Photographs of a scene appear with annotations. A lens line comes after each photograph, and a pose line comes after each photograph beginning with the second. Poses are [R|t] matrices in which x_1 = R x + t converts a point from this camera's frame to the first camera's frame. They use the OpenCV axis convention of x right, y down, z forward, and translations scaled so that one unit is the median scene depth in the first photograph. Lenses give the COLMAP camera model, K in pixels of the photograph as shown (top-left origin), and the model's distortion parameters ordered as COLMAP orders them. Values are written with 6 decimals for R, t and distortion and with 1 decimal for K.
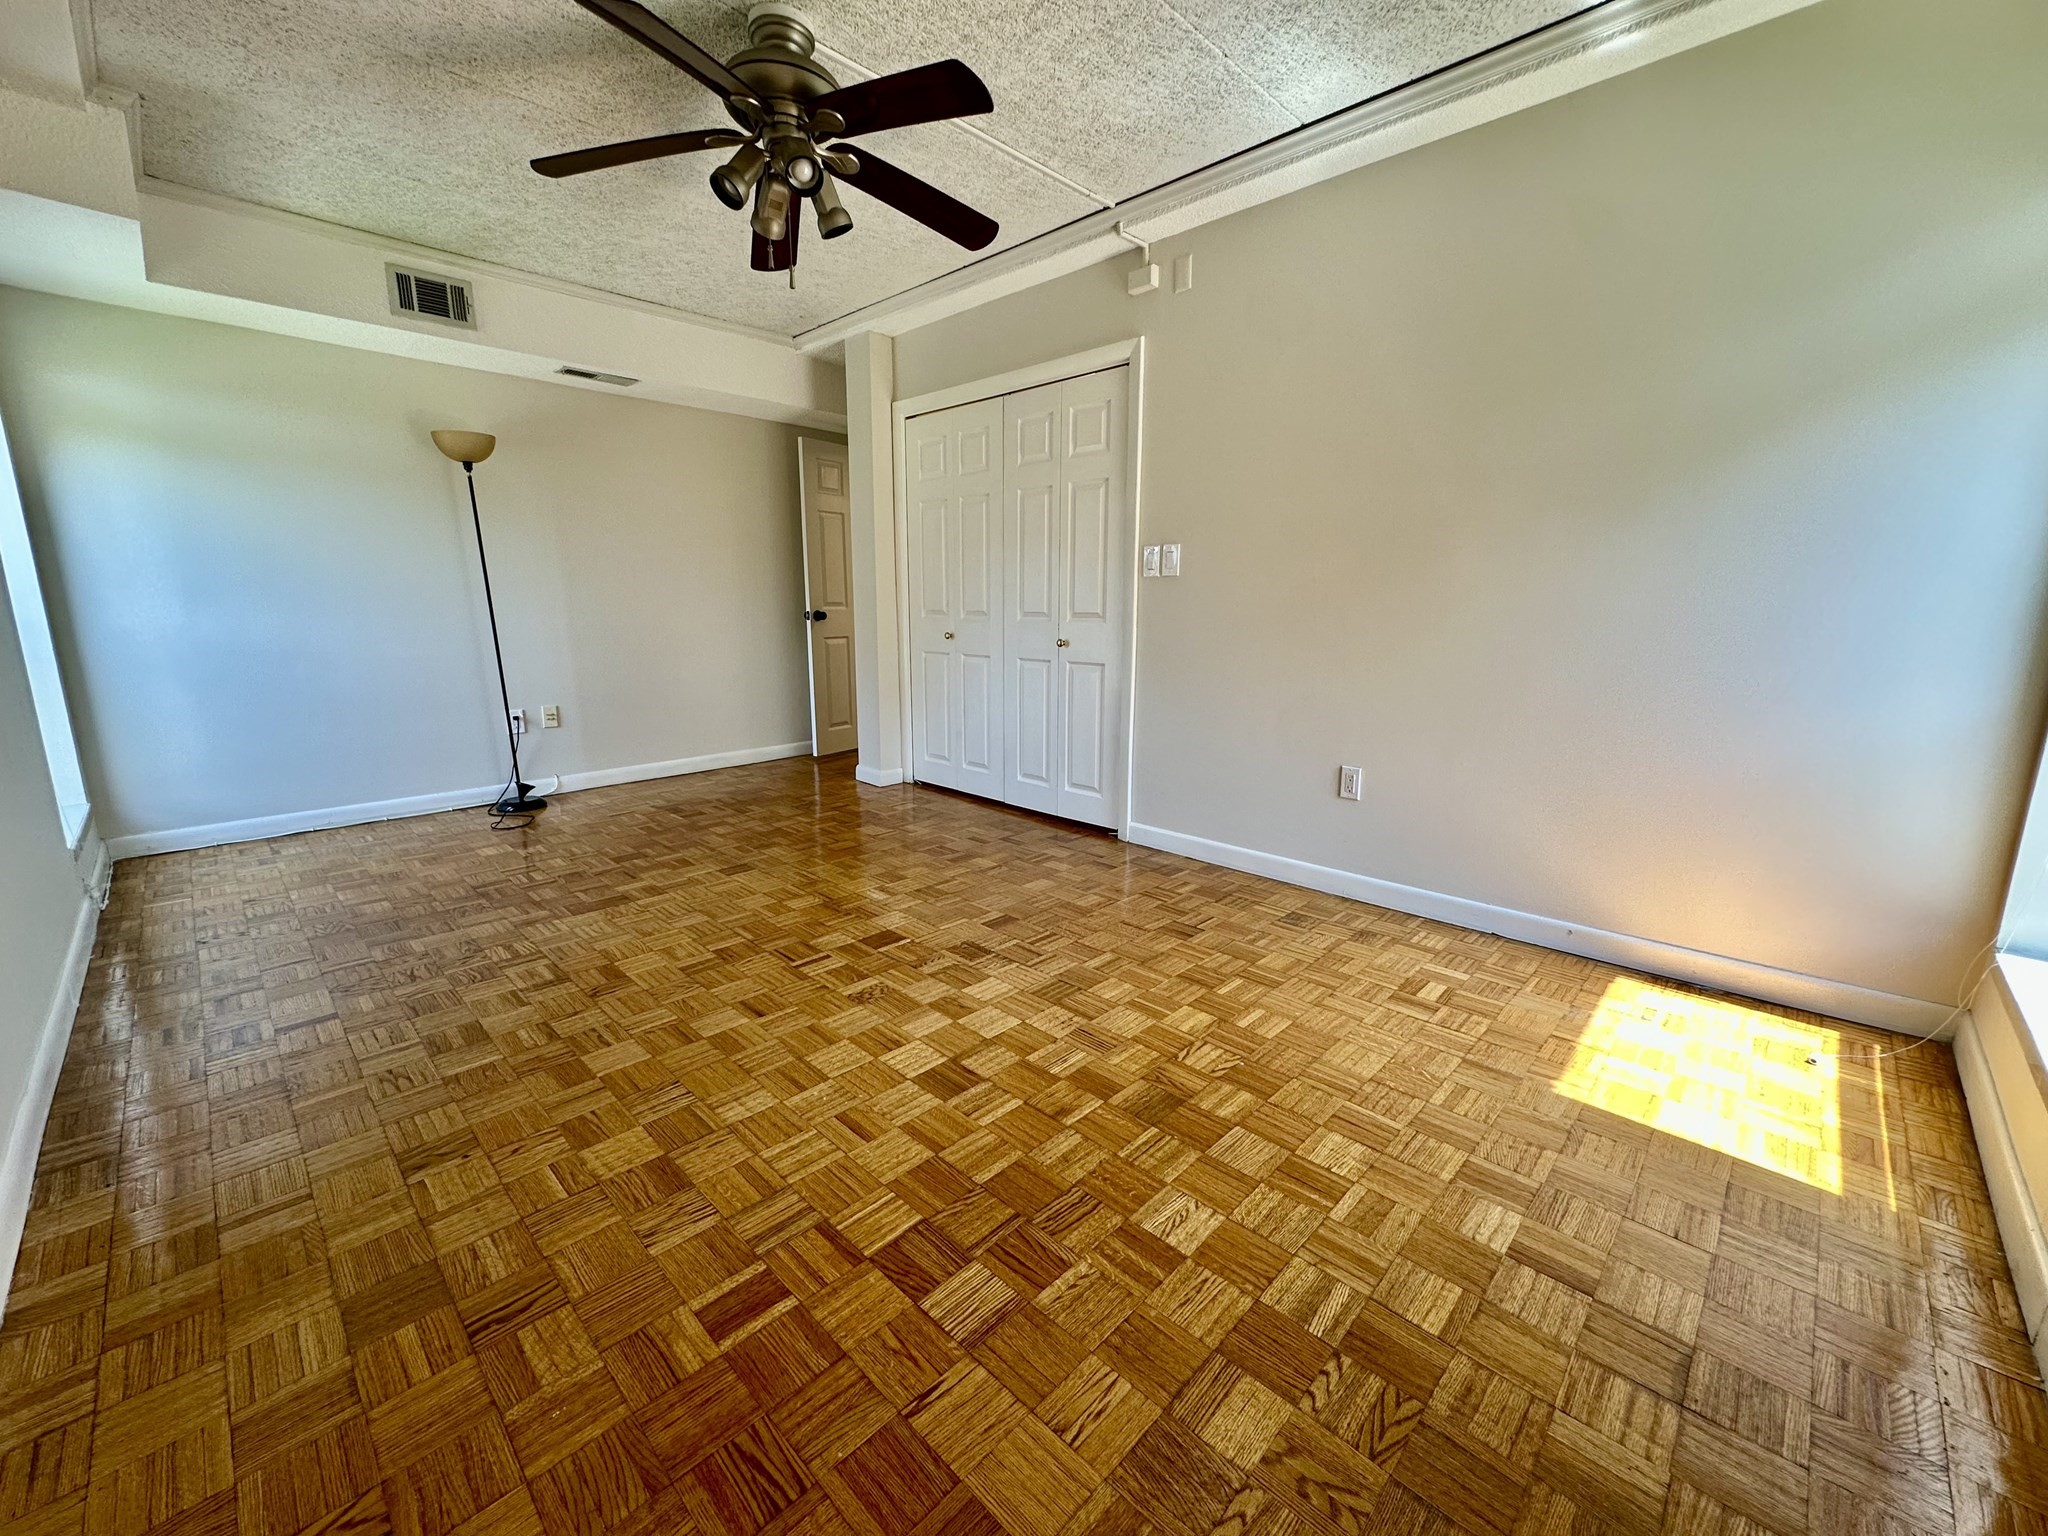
lens RADIAL K [[820.7, 0, 1023.8], [0, 820.7, 769.7], [0, 0, 1]] dist [-0.001836, 0.000205]
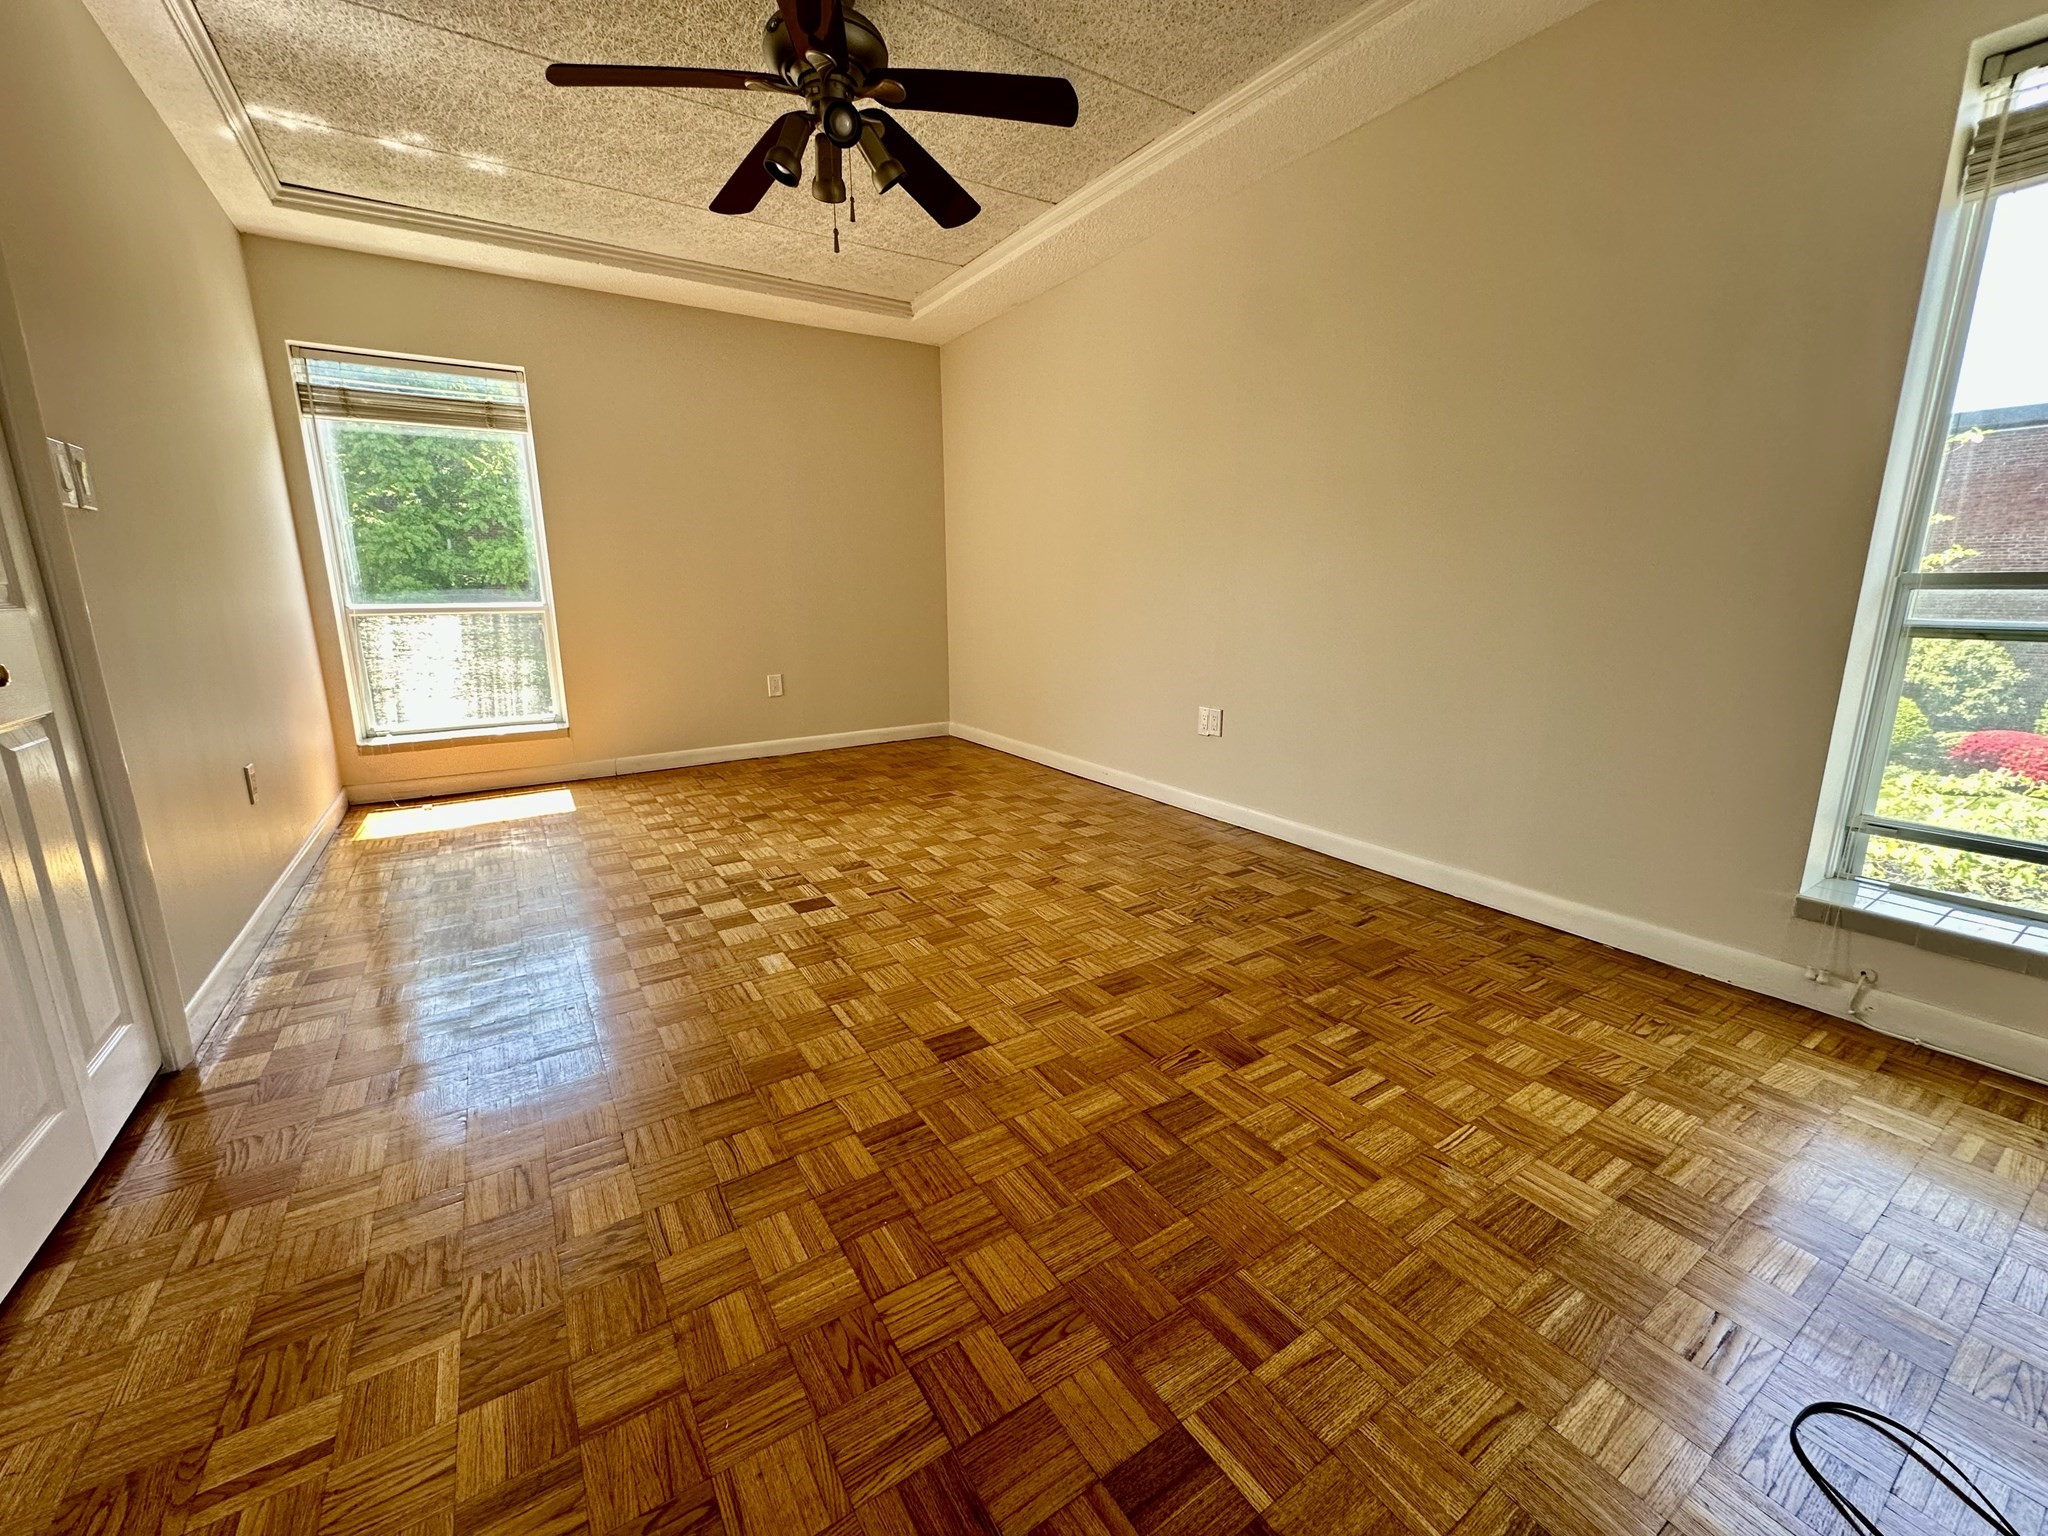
lens RADIAL K [[820.7, 0, 1022.1], [0, 820.7, 767.6], [0, 0, 1]] dist [-0.001836, 0.000205]
pose [[-0.973989, -0.049505, 0.221121, -0.533426], [0.042242, 0.919068, 0.391830, -0.278314], [-0.222622, 0.390978, -0.893071, 1.488715]]
